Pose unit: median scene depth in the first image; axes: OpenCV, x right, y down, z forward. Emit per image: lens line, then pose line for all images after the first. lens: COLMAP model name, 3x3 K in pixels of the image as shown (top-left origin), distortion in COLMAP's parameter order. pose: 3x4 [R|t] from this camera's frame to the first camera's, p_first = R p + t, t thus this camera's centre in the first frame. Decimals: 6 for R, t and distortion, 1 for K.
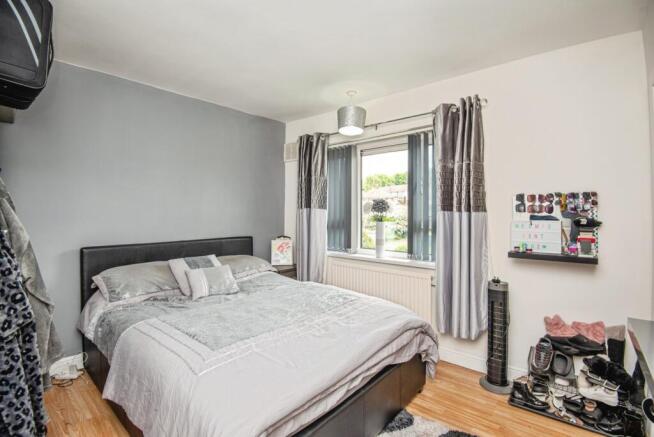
lens RADIAL K [[309.8, 0, 327.7], [0, 309.8, 213.8], [0, 0, 1]] dist [-0.026778, -0.001370]
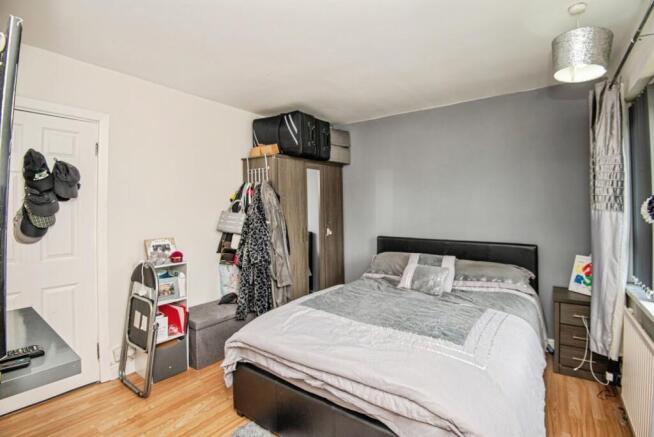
lens RADIAL K [[309.8, 0, 327.8], [0, 309.8, 214.2], [0, 0, 1]] dist [-0.026778, -0.001370]
pose [[0.073775, -0.001090, -0.997274, 1.018733], [-0.001336, 0.999998, -0.001191, -0.008028], [0.997274, 0.001420, 0.073774, 0.888834]]
